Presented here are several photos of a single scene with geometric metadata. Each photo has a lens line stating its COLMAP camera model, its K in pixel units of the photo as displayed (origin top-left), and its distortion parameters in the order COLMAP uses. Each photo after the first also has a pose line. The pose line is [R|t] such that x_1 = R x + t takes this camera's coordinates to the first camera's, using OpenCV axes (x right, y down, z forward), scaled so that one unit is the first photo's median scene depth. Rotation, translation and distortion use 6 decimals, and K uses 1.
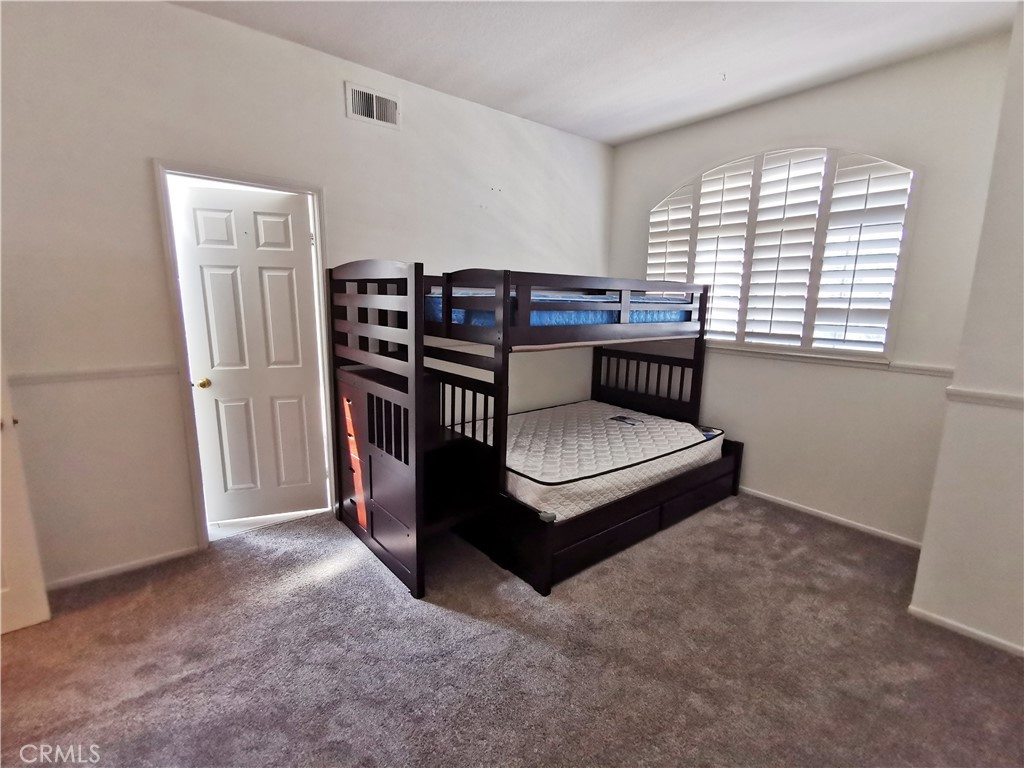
lens RADIAL K [[472.1, 0, 516.4], [0, 472.1, 387.3], [0, 0, 1]] dist [0.008893, 0.002559]
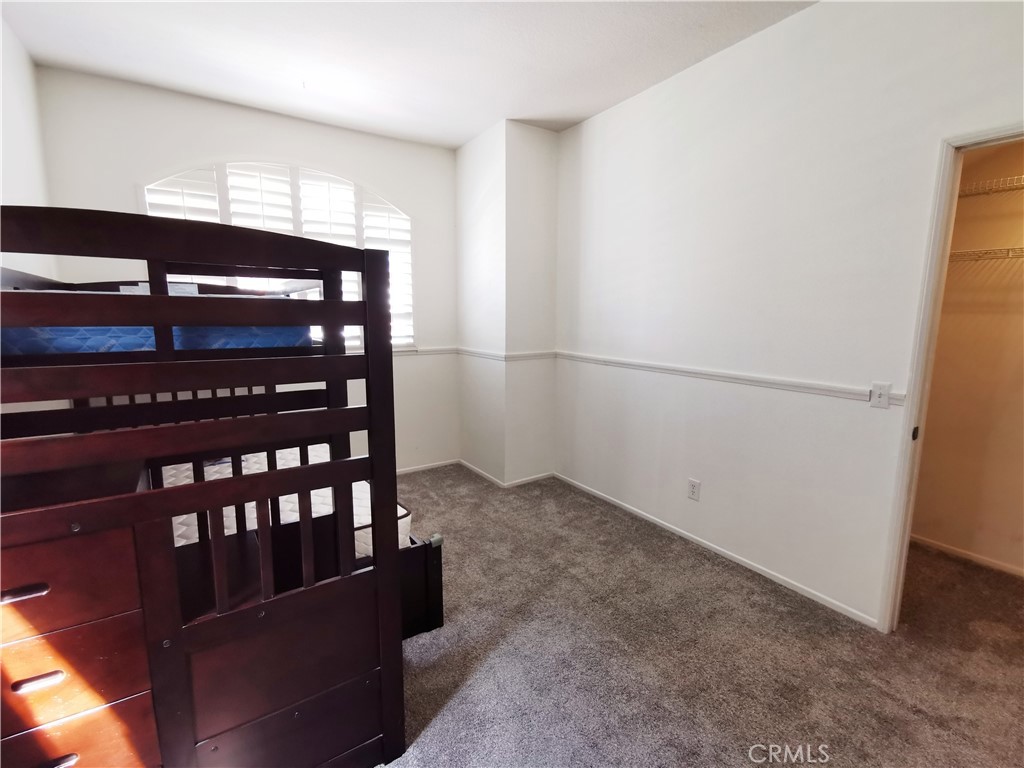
lens RADIAL K [[472.1, 0, 516.5], [0, 472.1, 386.7], [0, 0, 1]] dist [0.008893, 0.002559]
pose [[0.106509, -0.167559, 0.980092, -0.750339], [0.189335, 0.971081, 0.145443, -0.114188], [-0.976119, 0.170075, 0.135154, 0.660828]]
